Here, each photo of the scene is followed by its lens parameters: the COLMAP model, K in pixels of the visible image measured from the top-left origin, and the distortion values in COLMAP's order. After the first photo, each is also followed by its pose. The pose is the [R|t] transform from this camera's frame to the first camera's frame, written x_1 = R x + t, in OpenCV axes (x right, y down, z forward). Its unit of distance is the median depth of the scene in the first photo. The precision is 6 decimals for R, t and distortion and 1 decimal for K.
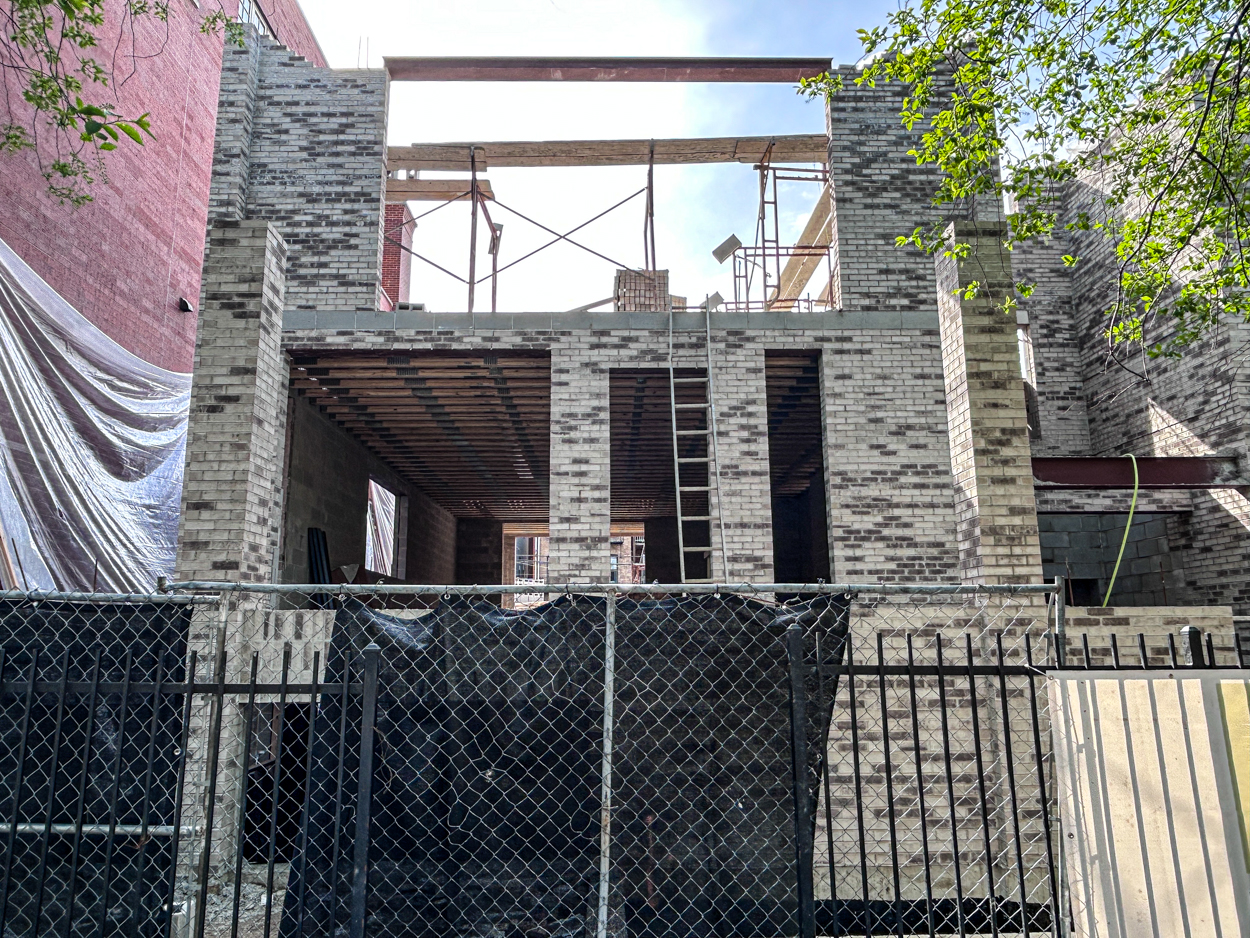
lens RADIAL K [[827.4, 0, 643.9], [0, 827.4, 470.2], [0, 0, 1]] dist [0.015929, -0.032727]
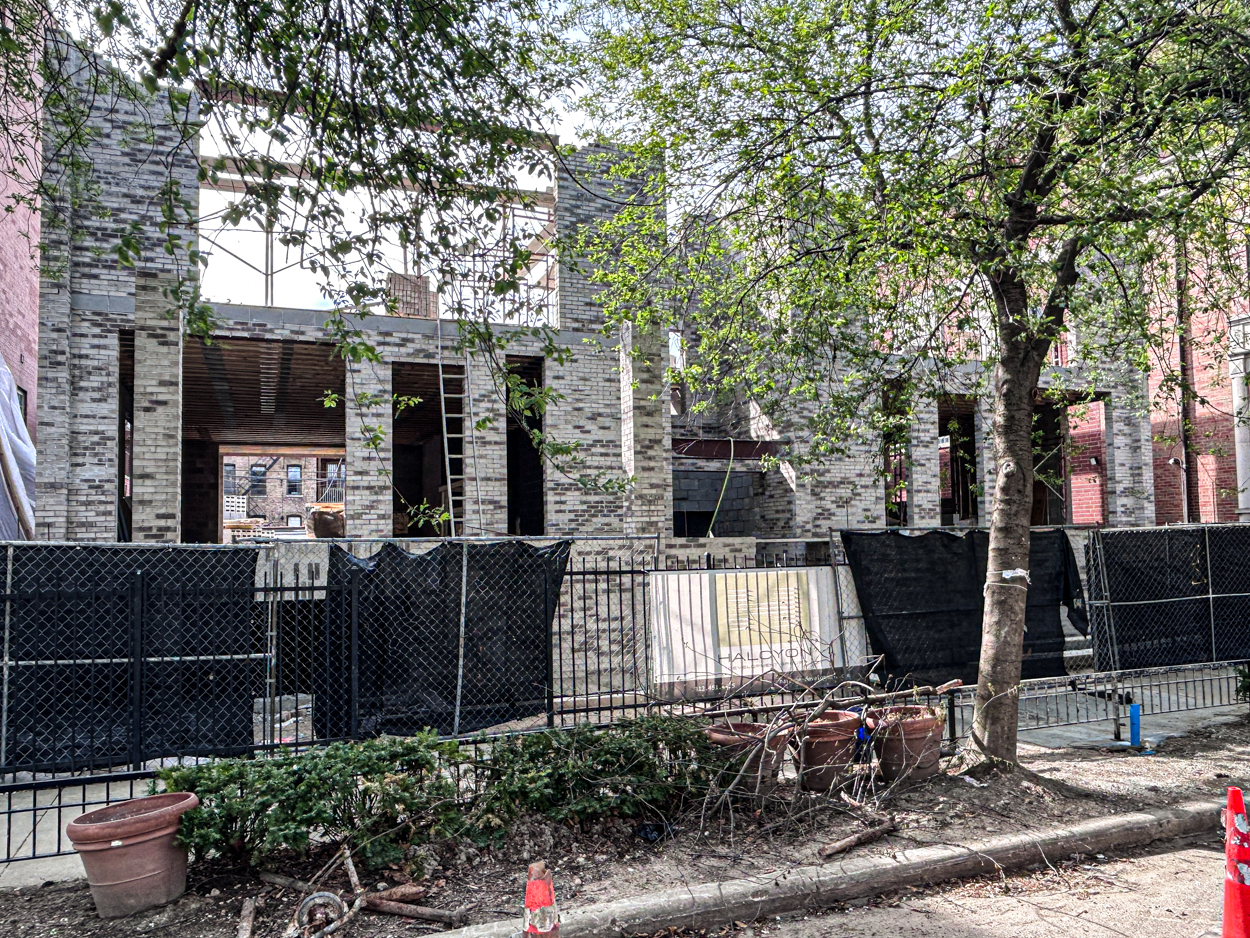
lens RADIAL K [[827.4, 0, 621.0], [0, 827.4, 486.9], [0, 0, 1]] dist [0.015929, -0.032727]
pose [[0.941297, 0.012818, 0.337335, -0.144124], [-0.055551, 0.991538, 0.117333, -0.099576], [-0.332977, -0.129184, 0.934044, -0.421358]]
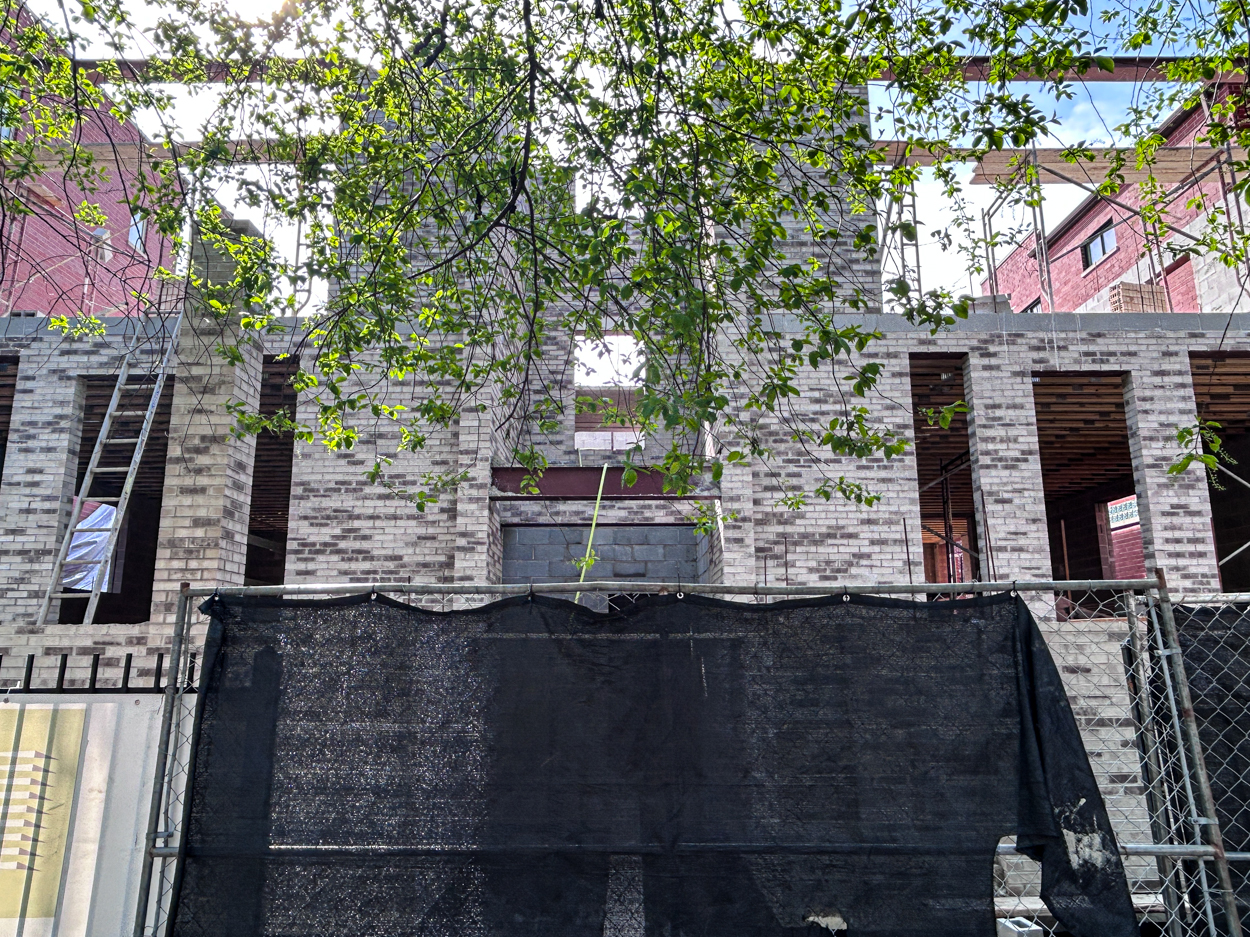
lens RADIAL K [[827.4, 0, 600.7], [0, 827.4, 477.7], [0, 0, 1]] dist [0.015929, -0.032727]
pose [[0.999852, 0.000250, -0.017204, 0.590877], [-0.000358, 0.999980, -0.006290, 0.002728], [0.017202, 0.006295, 0.999832, 0.042029]]
